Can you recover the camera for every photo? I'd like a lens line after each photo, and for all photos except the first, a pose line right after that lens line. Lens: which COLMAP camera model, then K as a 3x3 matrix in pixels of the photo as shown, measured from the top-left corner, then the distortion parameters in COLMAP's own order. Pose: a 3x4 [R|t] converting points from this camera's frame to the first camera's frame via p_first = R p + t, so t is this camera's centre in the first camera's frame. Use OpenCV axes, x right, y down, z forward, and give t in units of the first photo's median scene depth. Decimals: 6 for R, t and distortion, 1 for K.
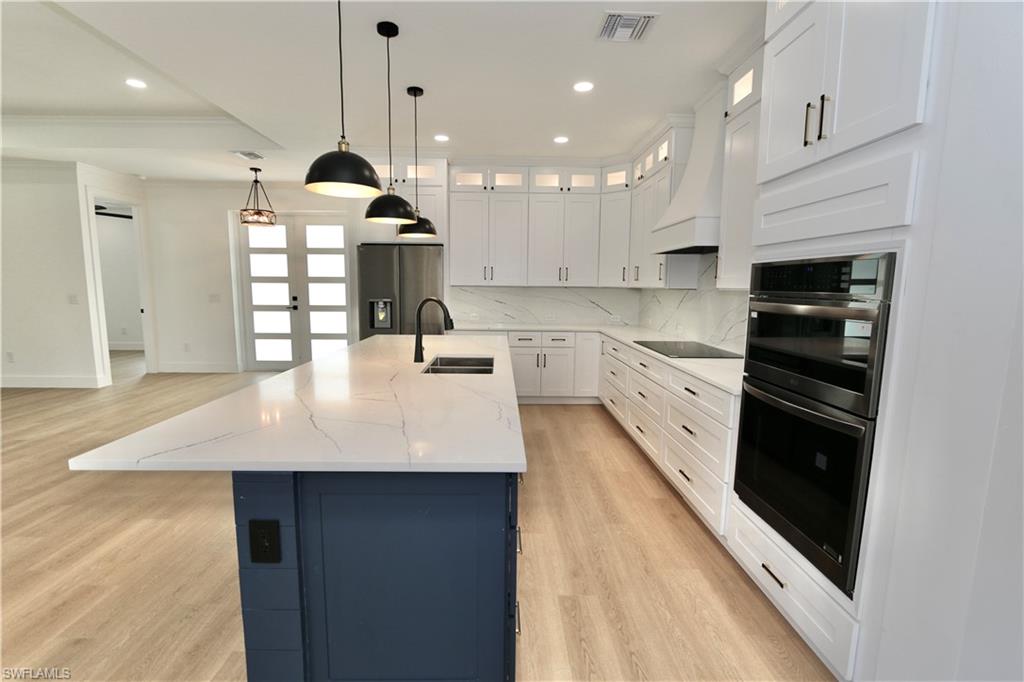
lens RADIAL K [[467.1, 0, 510.1], [0, 467.1, 347.5], [0, 0, 1]] dist [-0.017566, 0.001003]
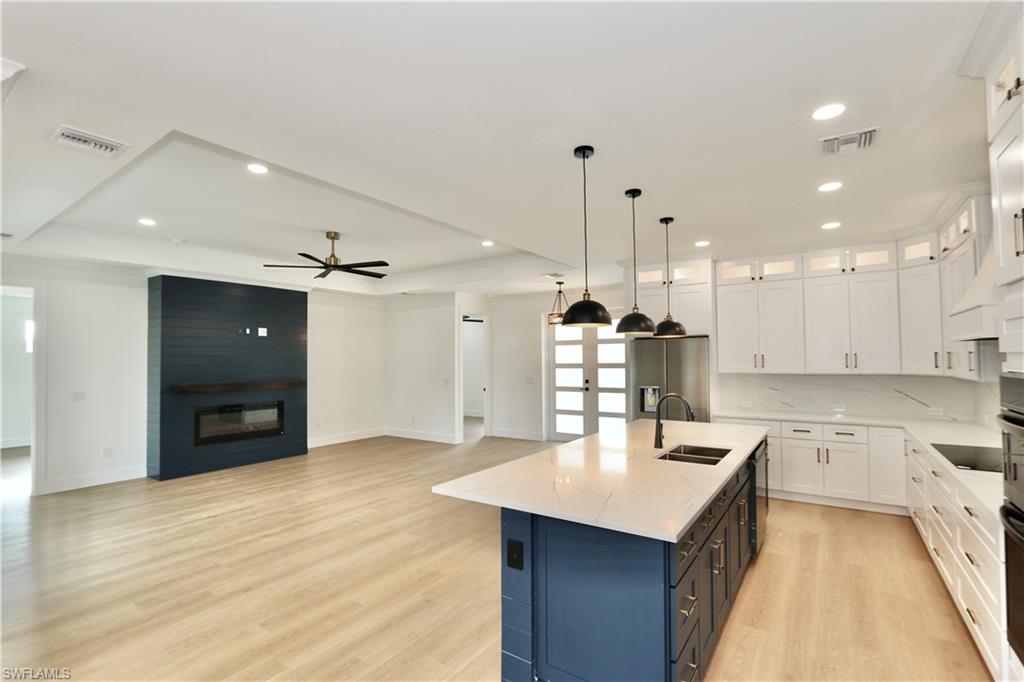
lens RADIAL K [[467.1, 0, 510.1], [0, 467.1, 347.5], [0, 0, 1]] dist [-0.017566, 0.001003]
pose [[0.808865, -0.033310, -0.587050, 0.108414], [-0.059853, 0.988544, -0.138559, -0.018729], [0.584940, 0.147212, 0.797605, -0.104934]]
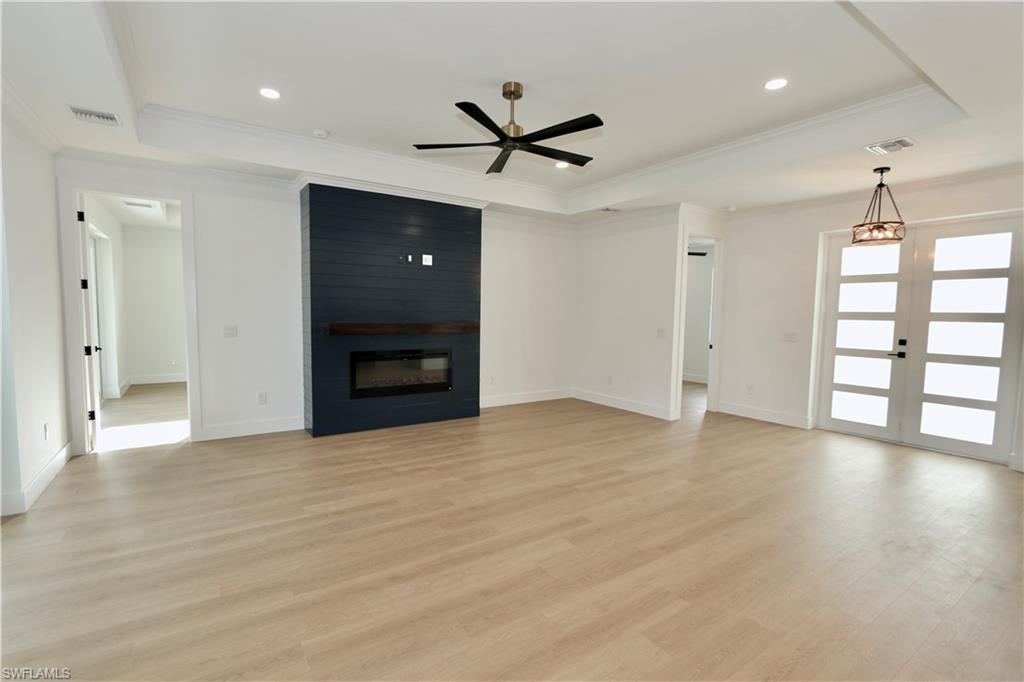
lens RADIAL K [[467.1, 0, 510.1], [0, 467.1, 347.5], [0, 0, 1]] dist [-0.017566, 0.001003]
pose [[0.541017, 0.061294, -0.838775, -0.257772], [-0.121277, 0.992602, -0.005689, -0.026259], [0.832222, 0.104803, 0.544448, 0.143079]]
